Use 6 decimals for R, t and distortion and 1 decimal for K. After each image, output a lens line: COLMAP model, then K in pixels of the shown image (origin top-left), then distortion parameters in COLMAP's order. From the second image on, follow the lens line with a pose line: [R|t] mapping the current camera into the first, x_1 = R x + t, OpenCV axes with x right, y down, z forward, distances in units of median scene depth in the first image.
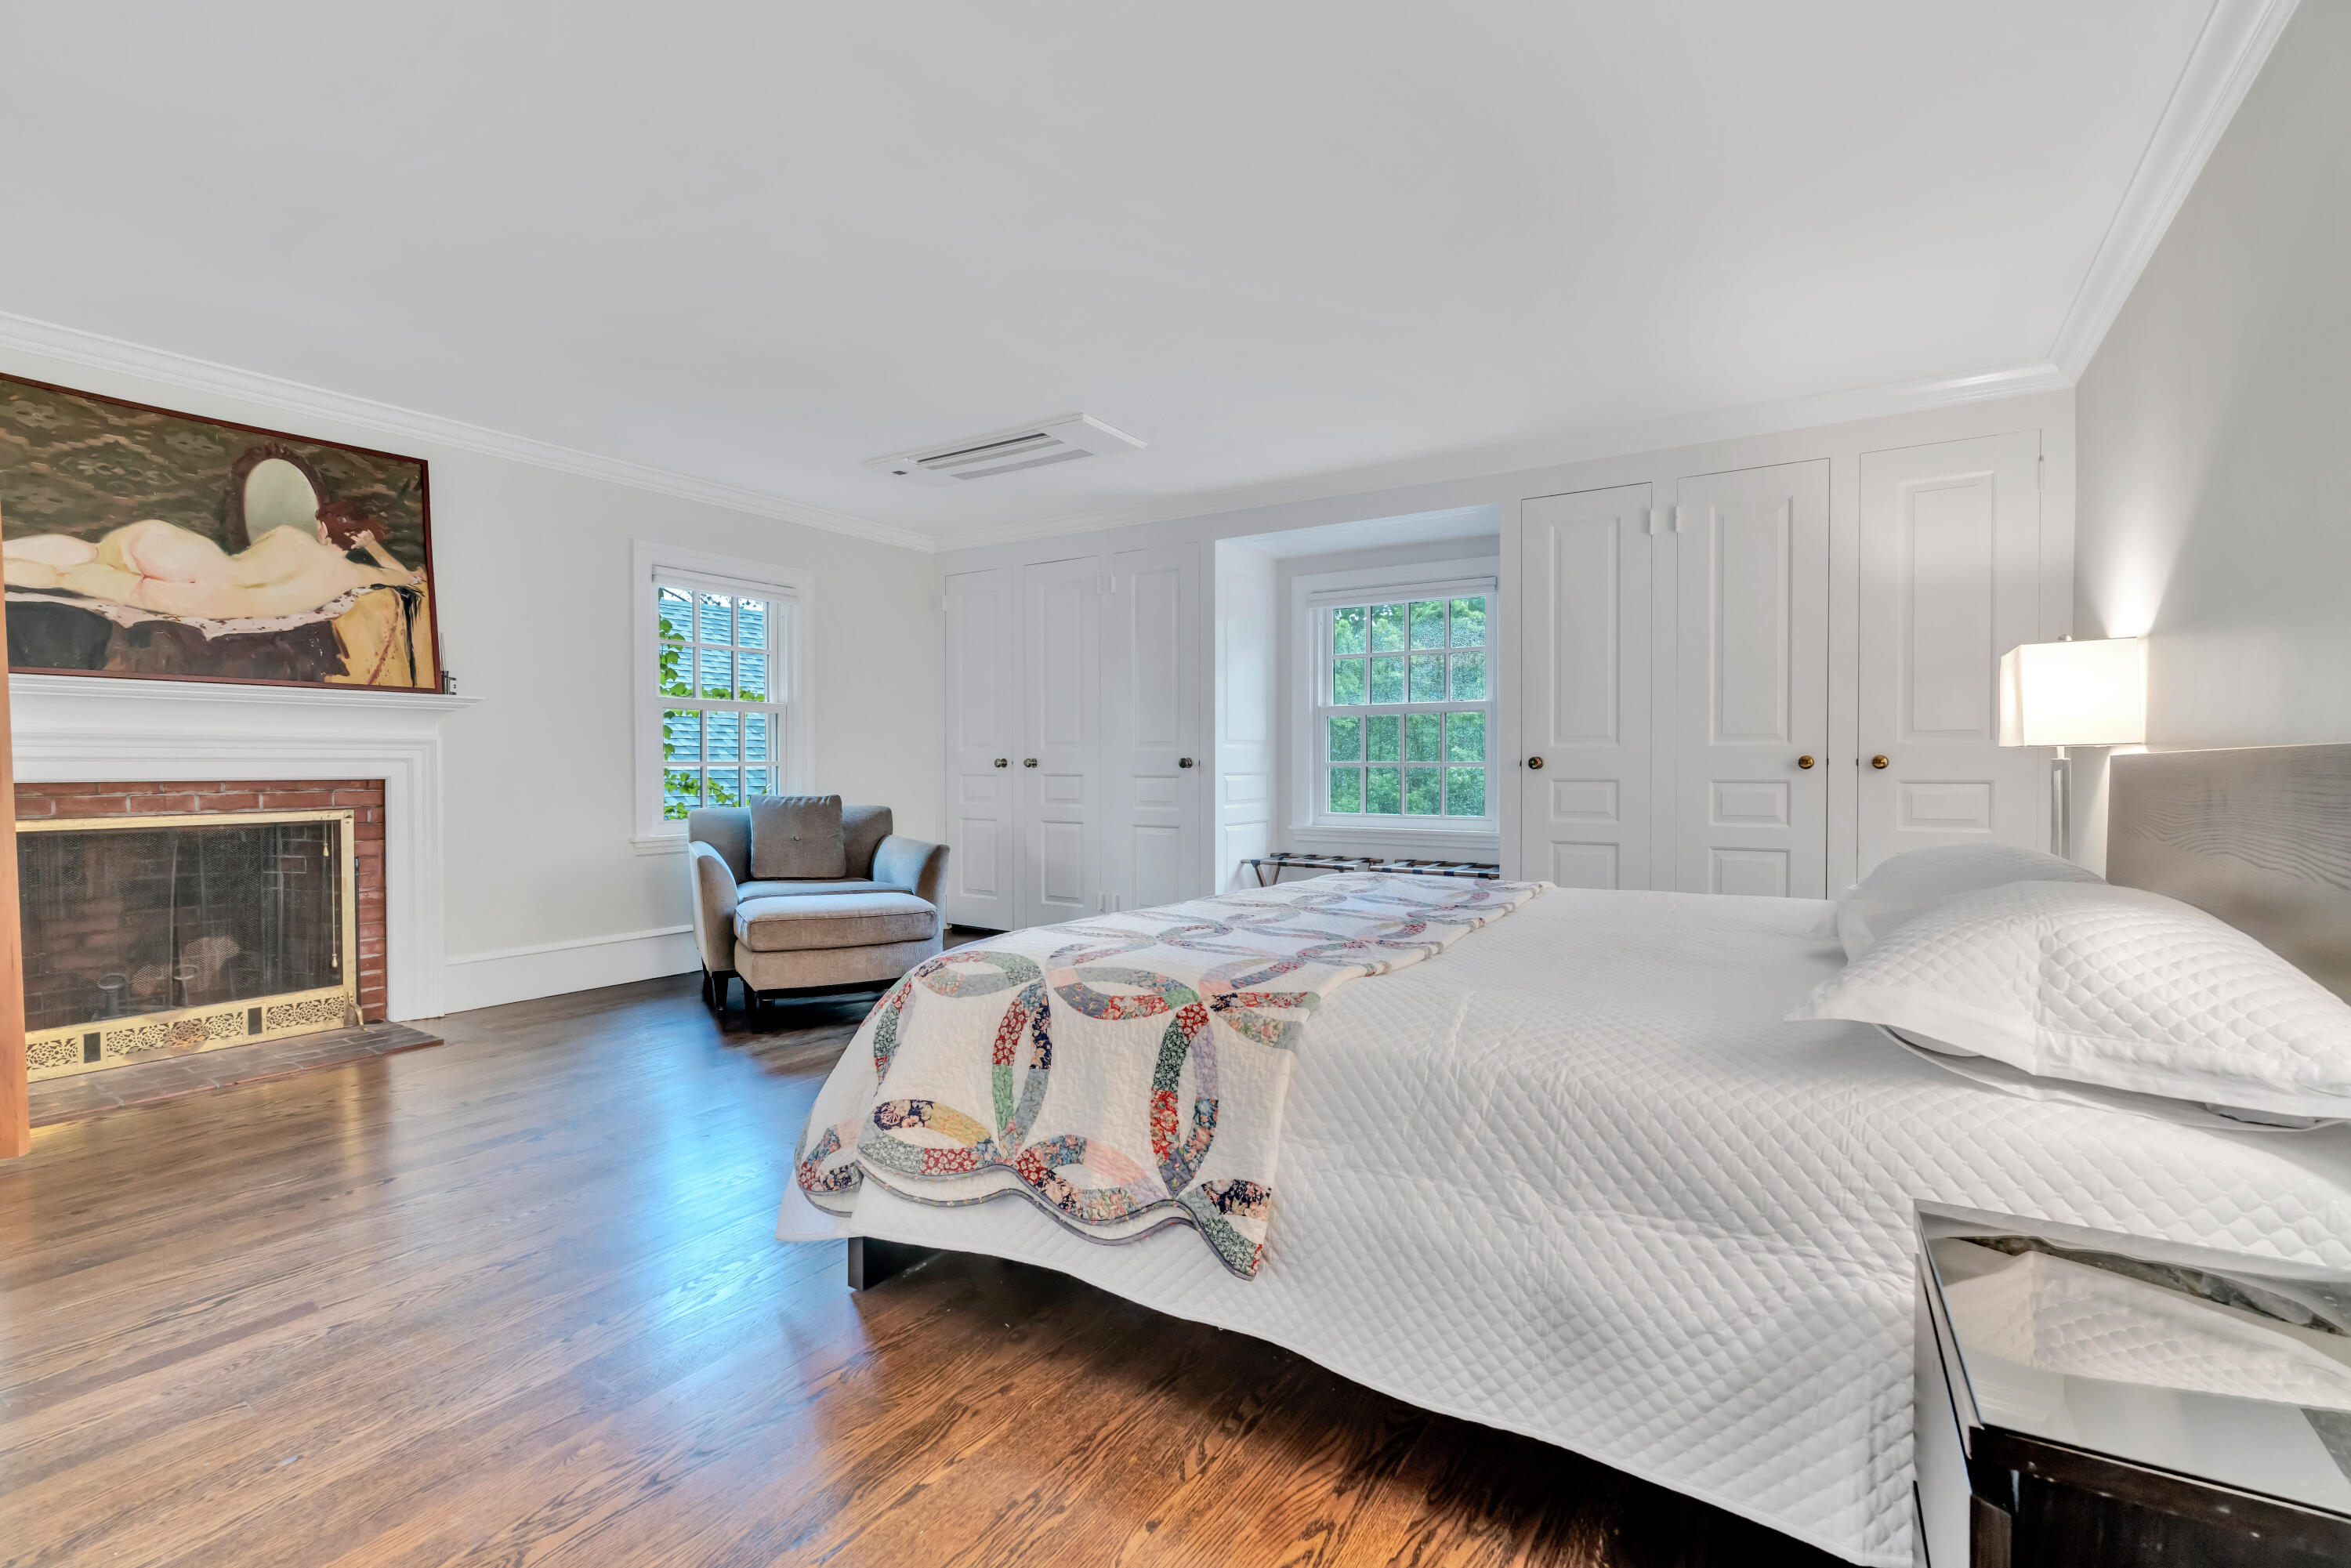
lens RADIAL K [[1041.2, 0, 1180.6], [0, 1041.2, 779.3], [0, 0, 1]] dist [-0.002432, -0.000313]
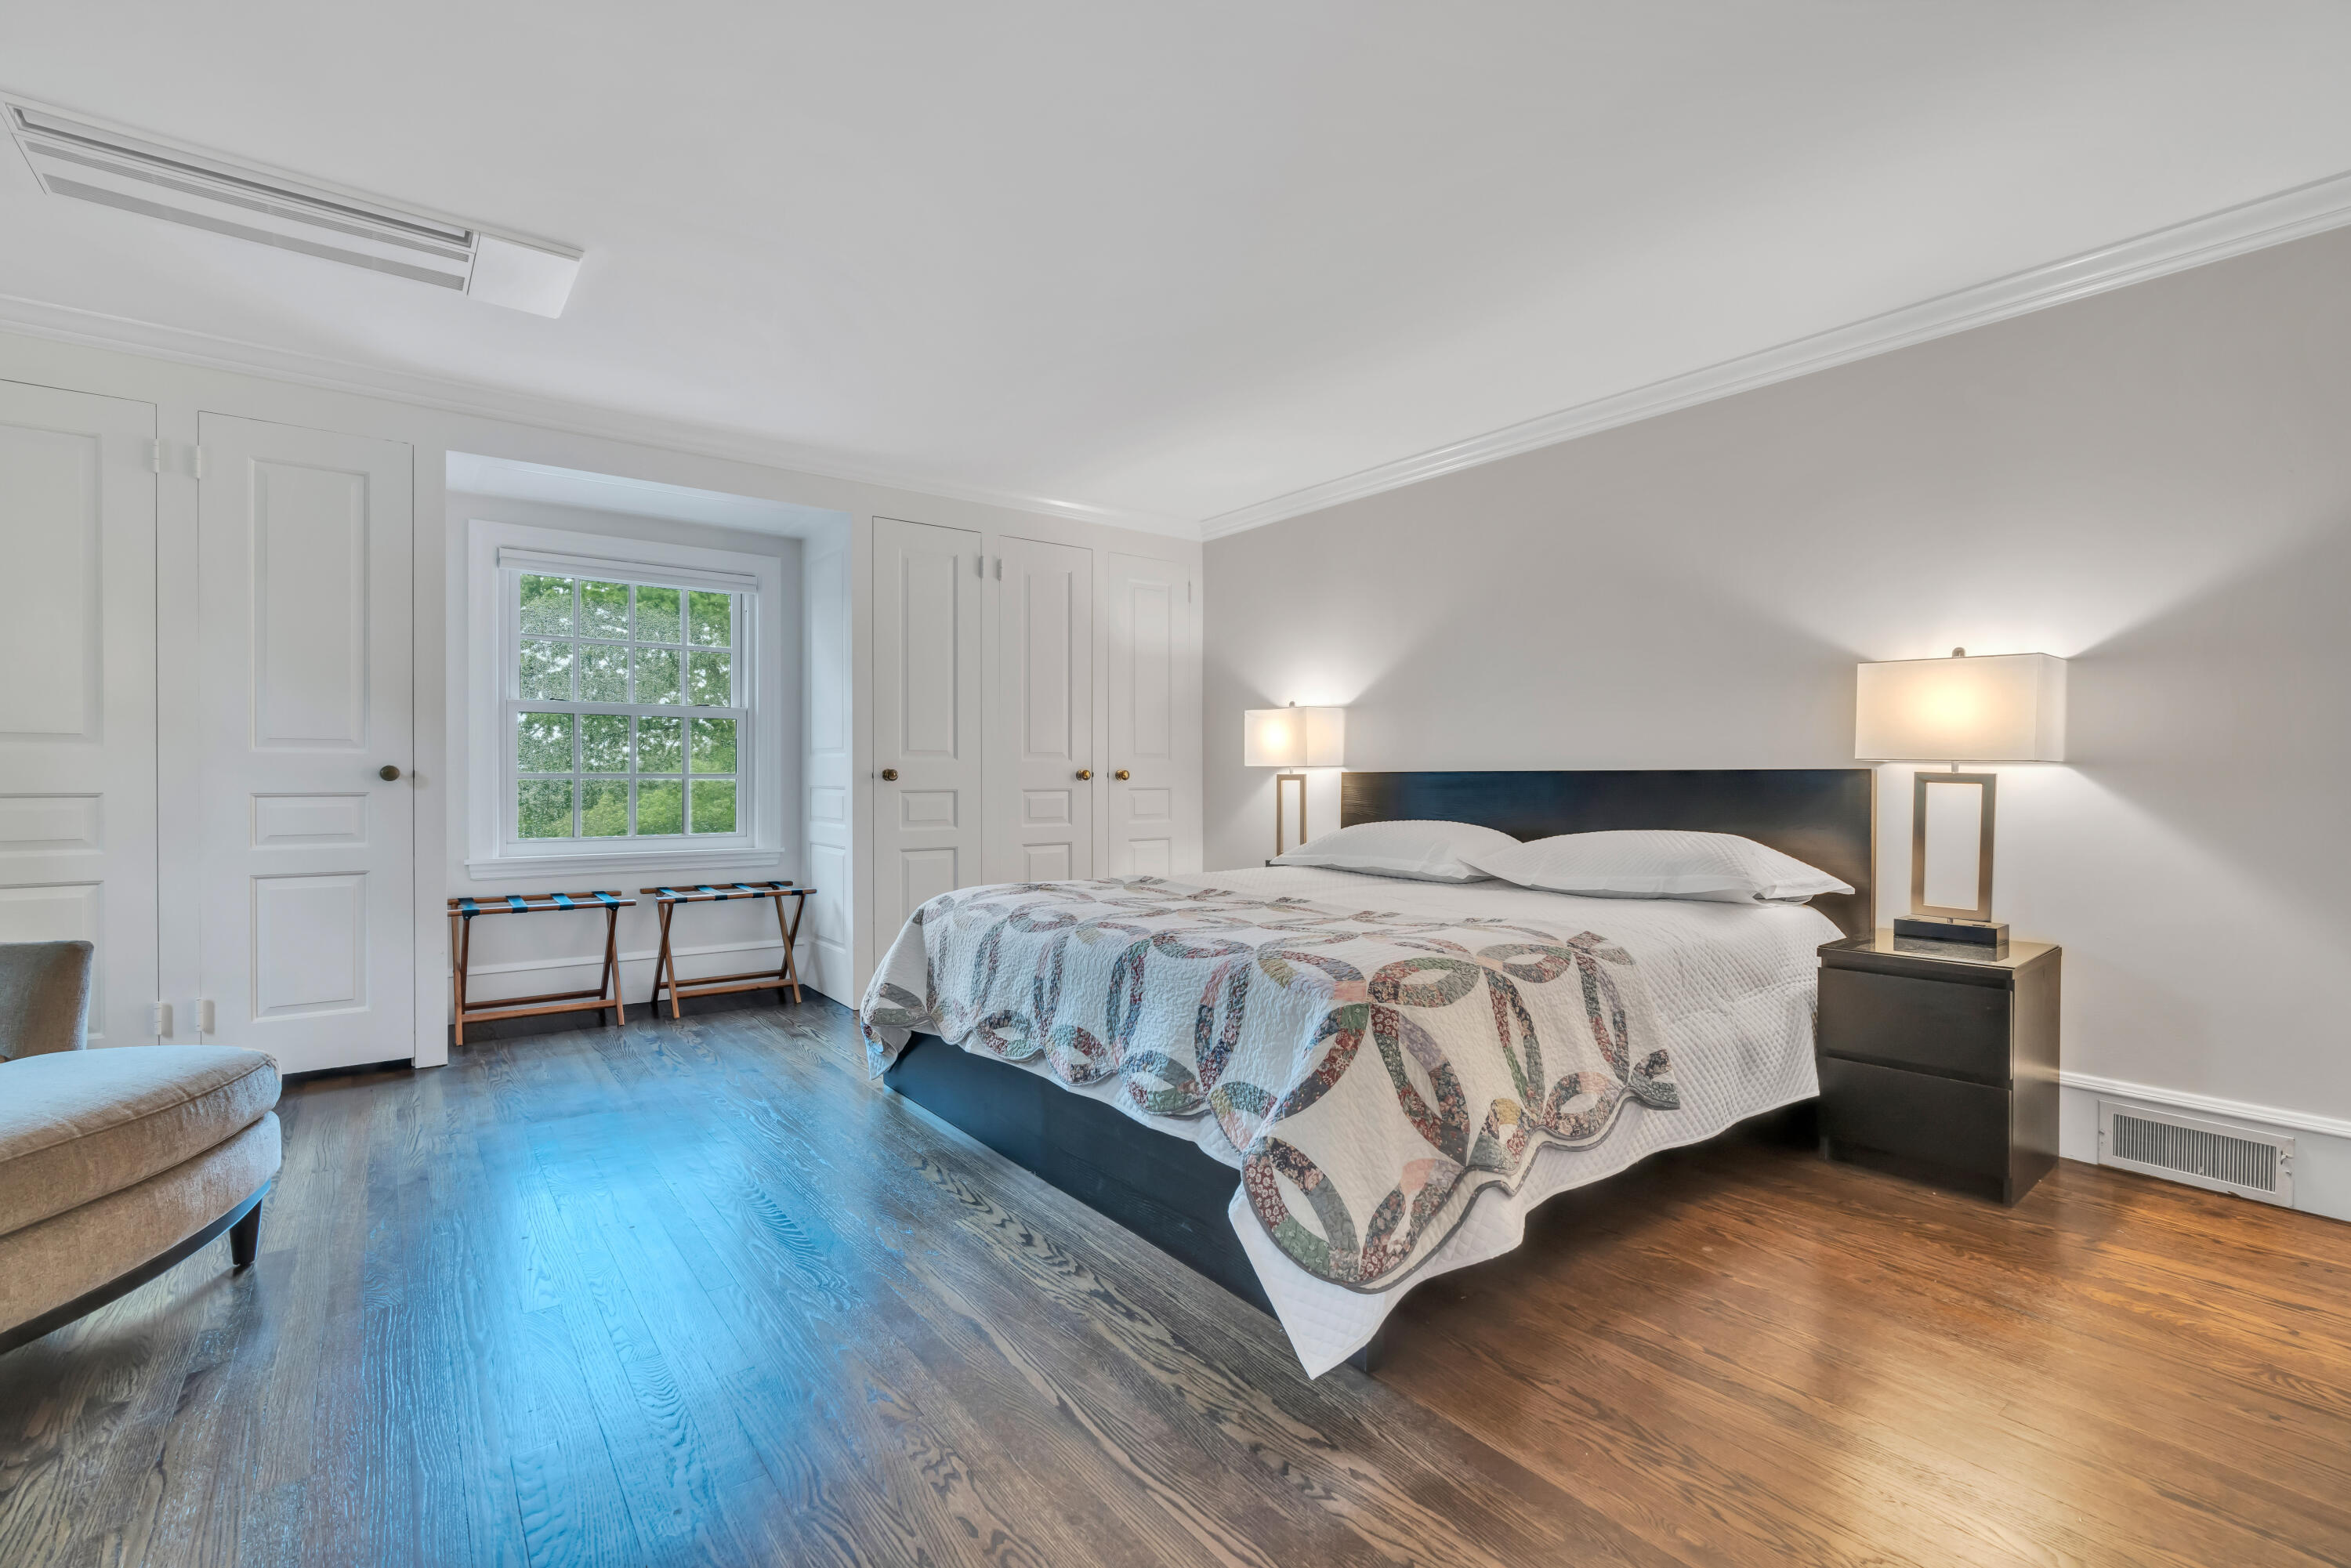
lens RADIAL K [[1041.2, 0, 1180.6], [0, 1041.2, 779.3], [0, 0, 1]] dist [-0.002432, -0.000313]
pose [[0.334734, -0.002311, 0.942310, -0.805583], [0.011618, 0.999931, -0.001674, -0.009806], [-0.942241, 0.011508, 0.334737, 0.570144]]
